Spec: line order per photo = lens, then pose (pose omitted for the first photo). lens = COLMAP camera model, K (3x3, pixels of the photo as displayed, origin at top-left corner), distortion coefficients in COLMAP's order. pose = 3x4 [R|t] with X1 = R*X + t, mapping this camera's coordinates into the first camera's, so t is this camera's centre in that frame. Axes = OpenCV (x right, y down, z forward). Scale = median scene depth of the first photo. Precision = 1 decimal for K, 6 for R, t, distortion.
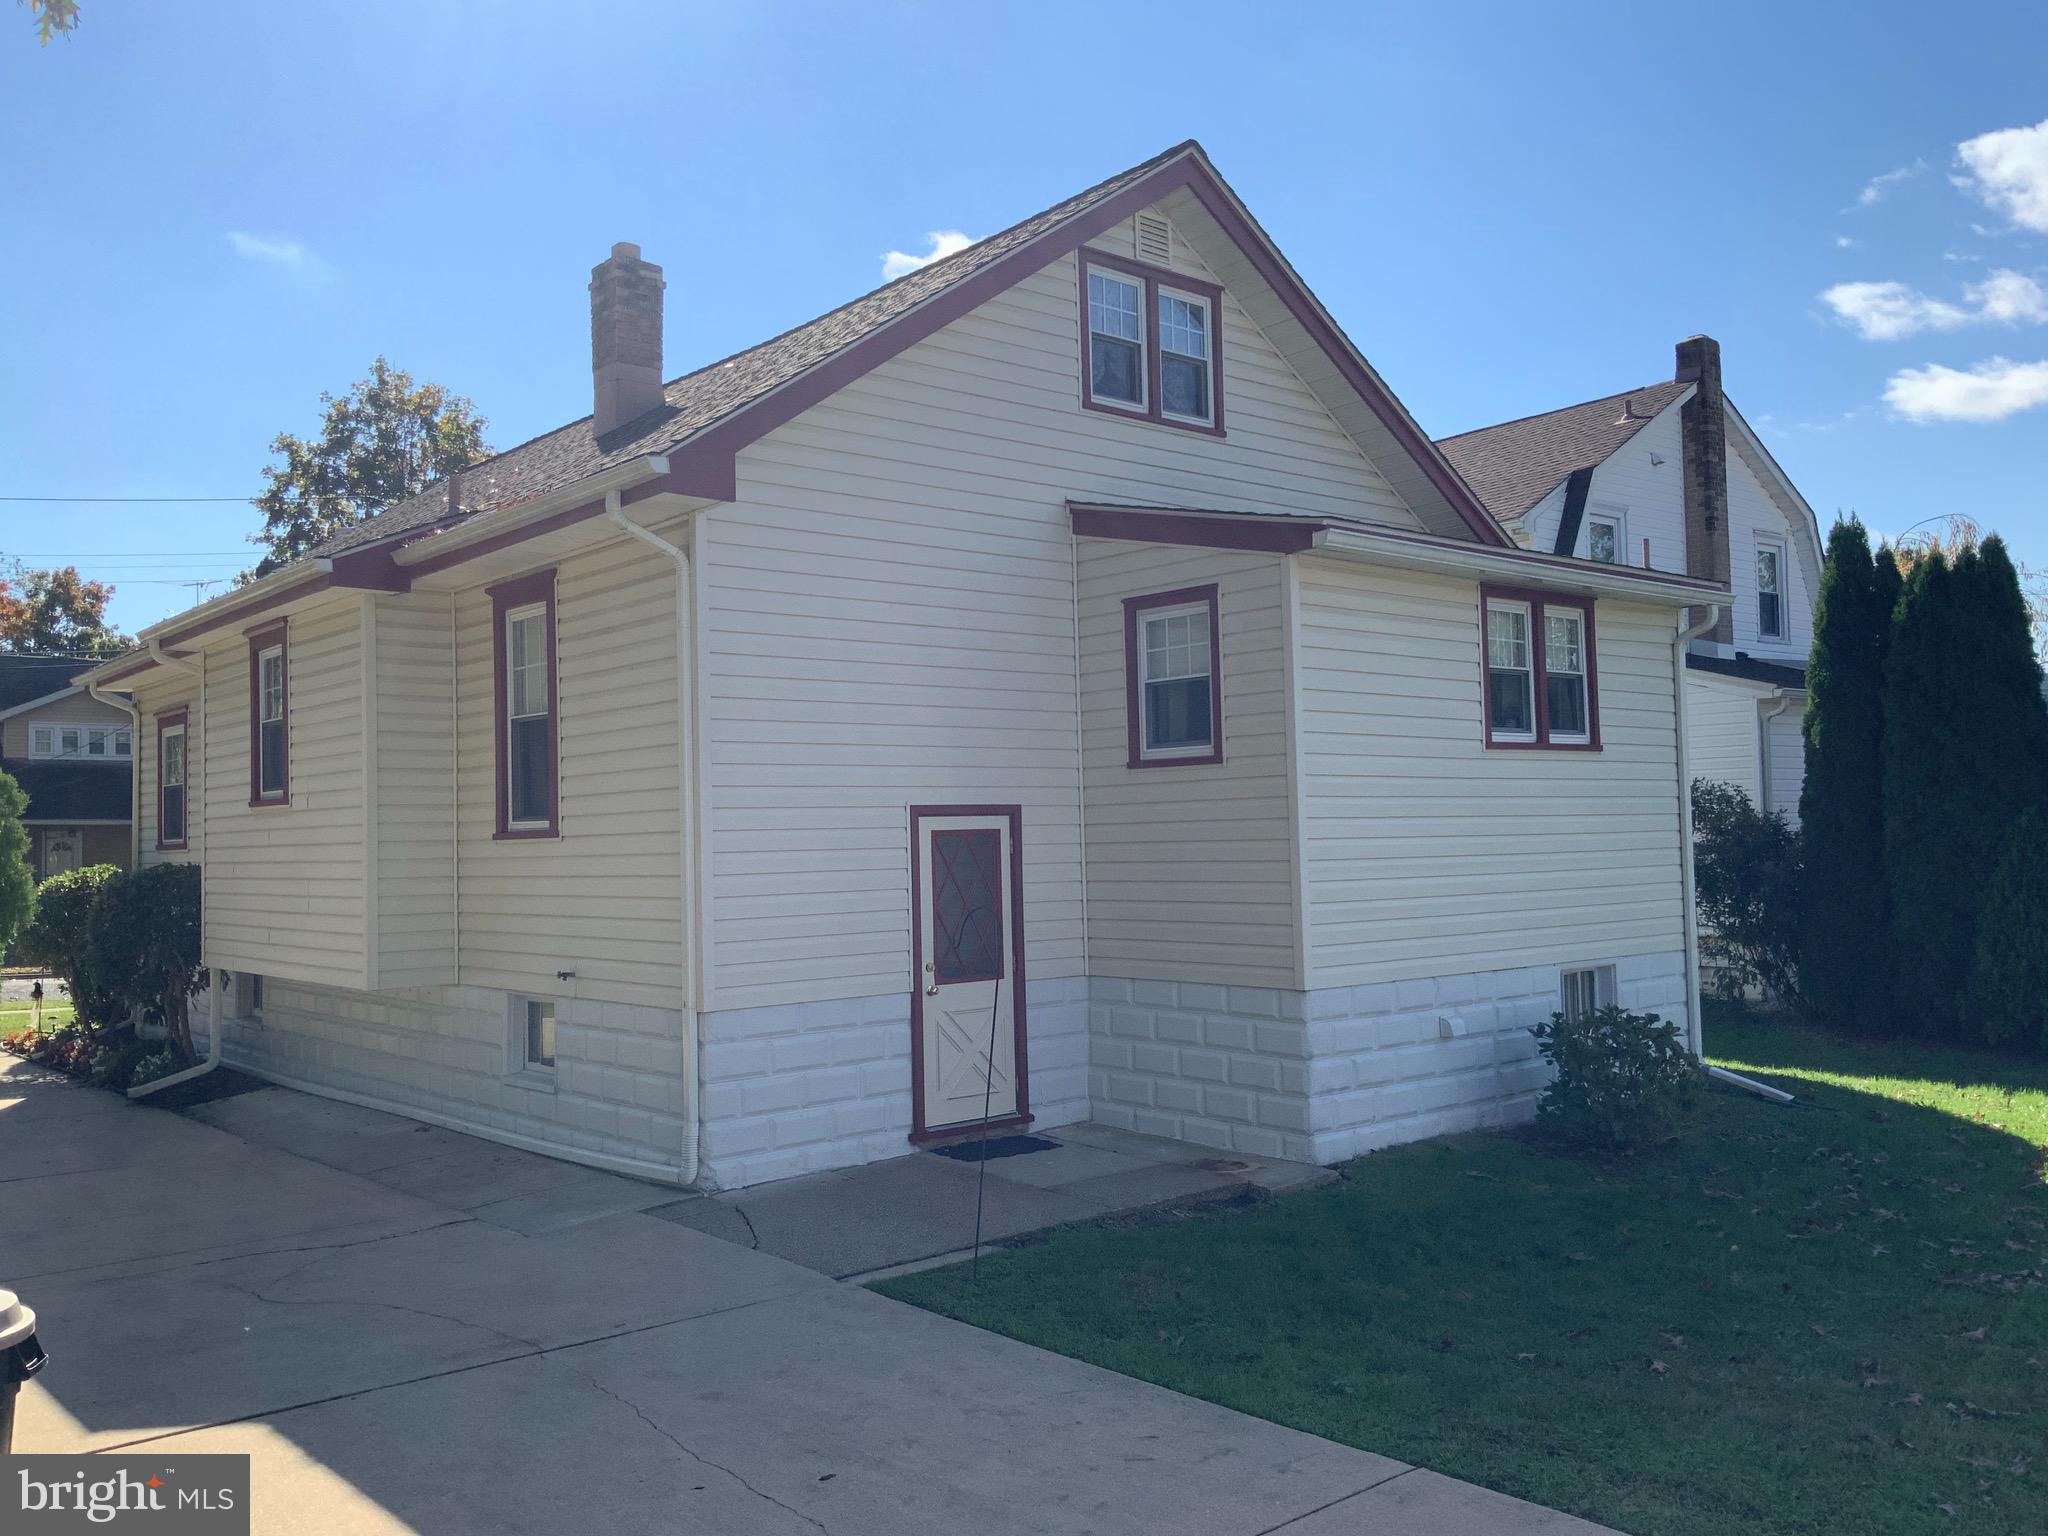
lens RADIAL K [[1669.1, 0, 1030.2], [0, 1669.1, 786.9], [0, 0, 1]] dist [0.111279, -0.247122]
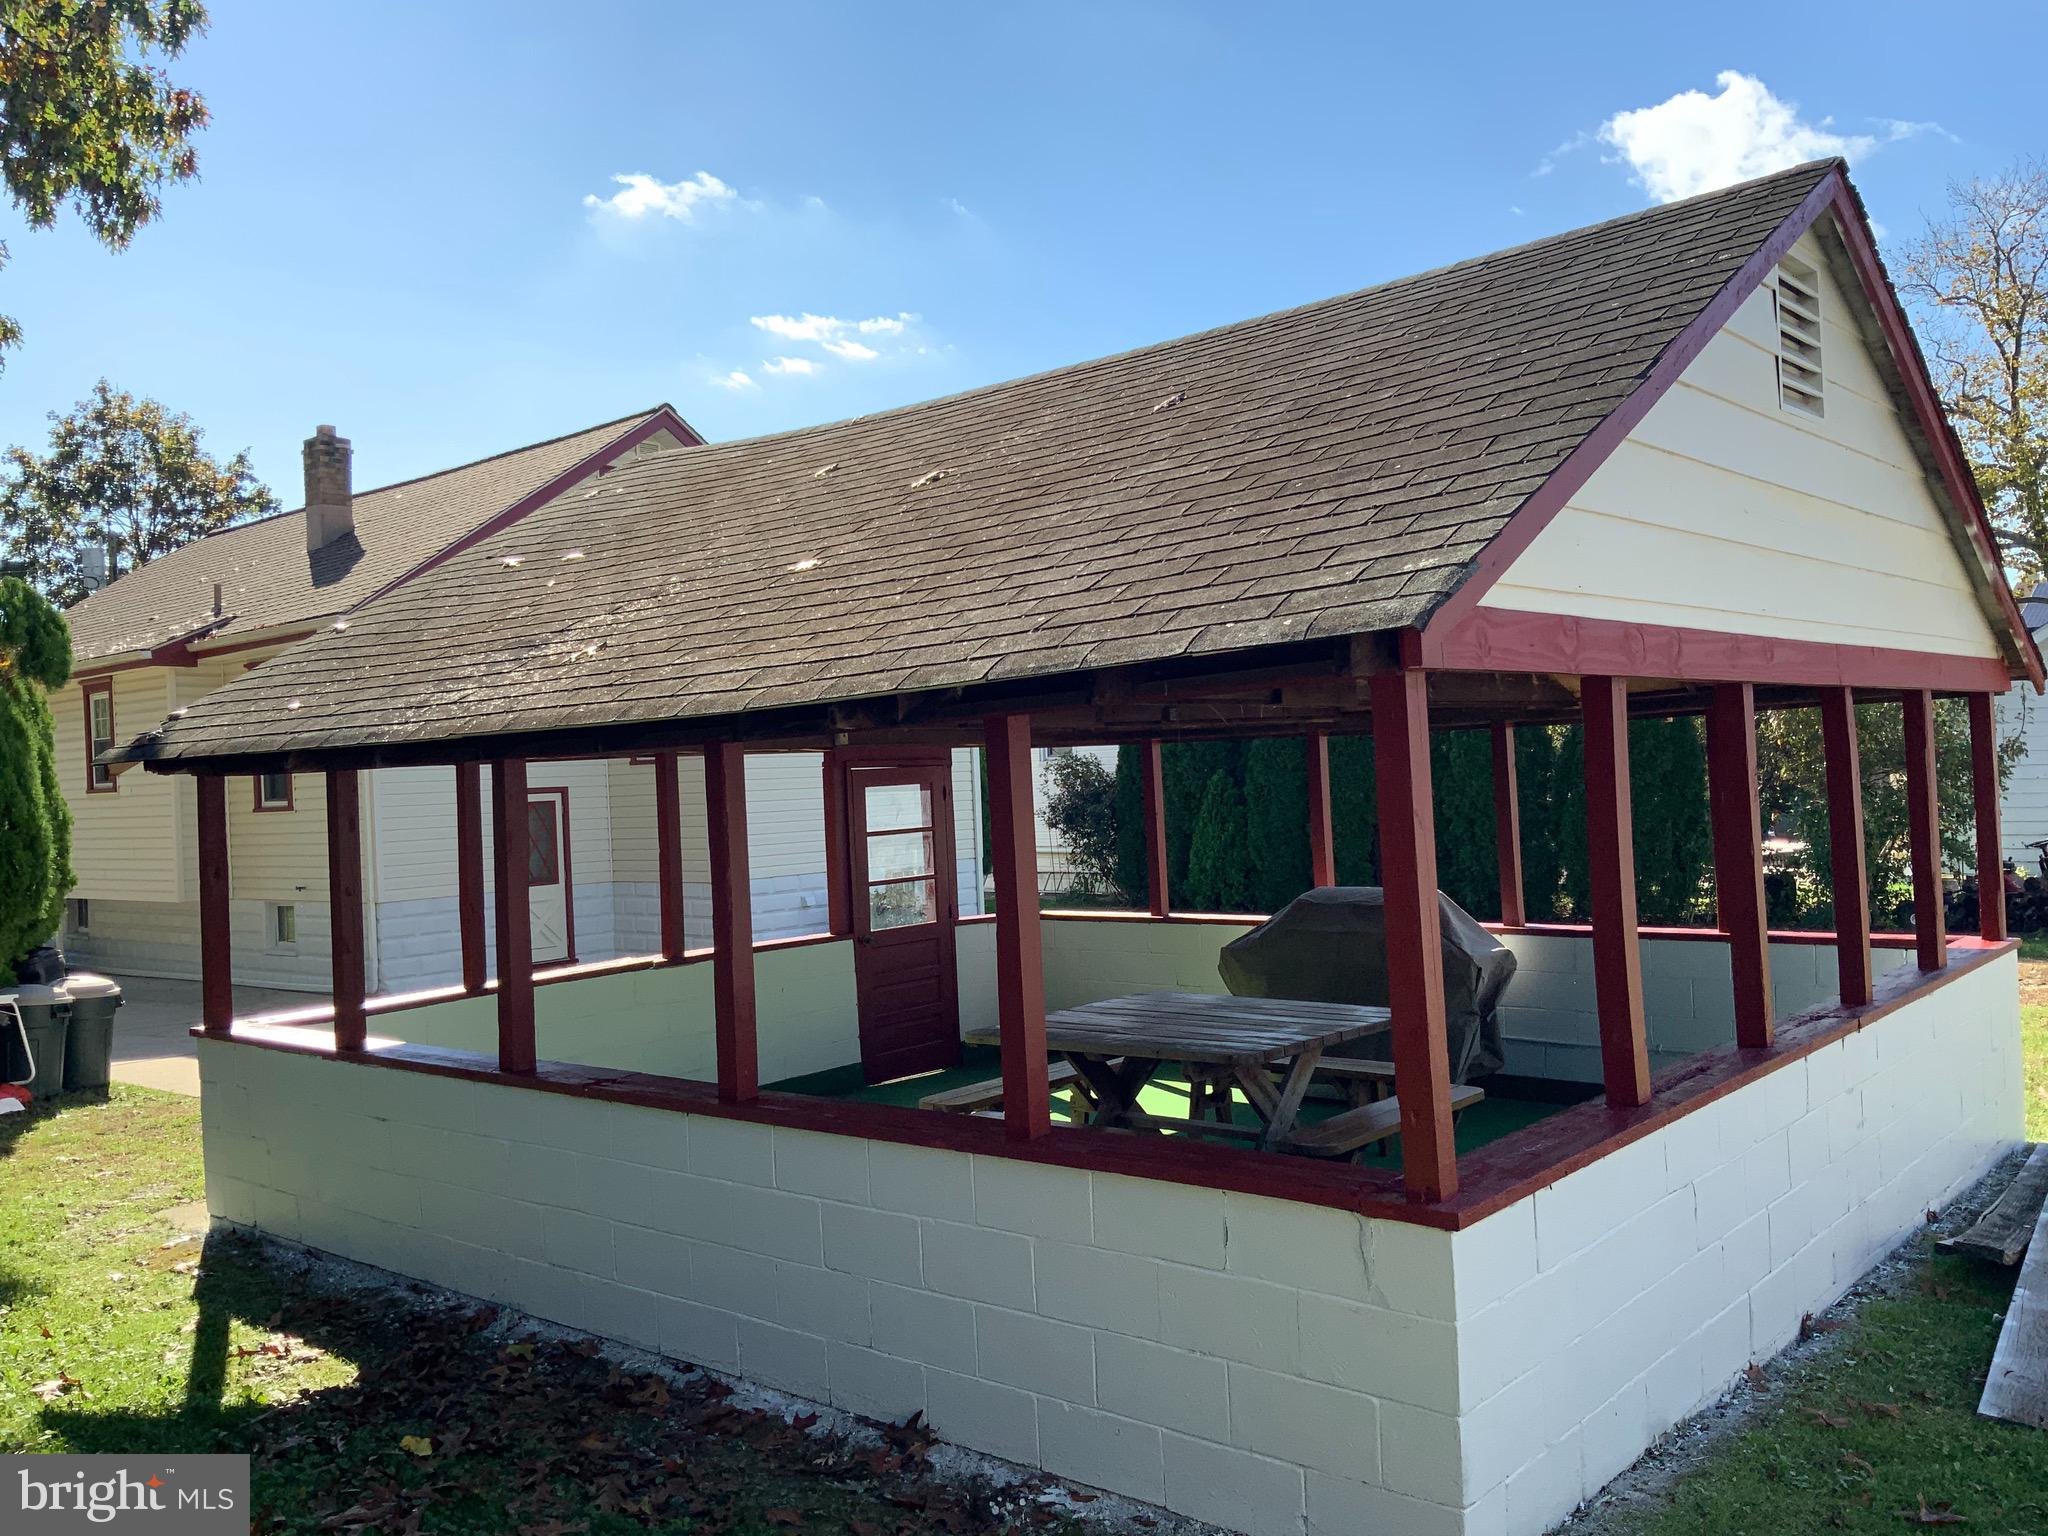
lens RADIAL K [[1671.7, 0, 1024.0], [0, 1671.7, 768.0], [0, 0, 1]] dist [-0.000037, -0.001852]
pose [[0.988492, -0.021579, 0.149725, 0.158801], [0.017751, 0.999482, 0.026852, -0.035928], [-0.150227, -0.023885, 0.988363, -0.625957]]
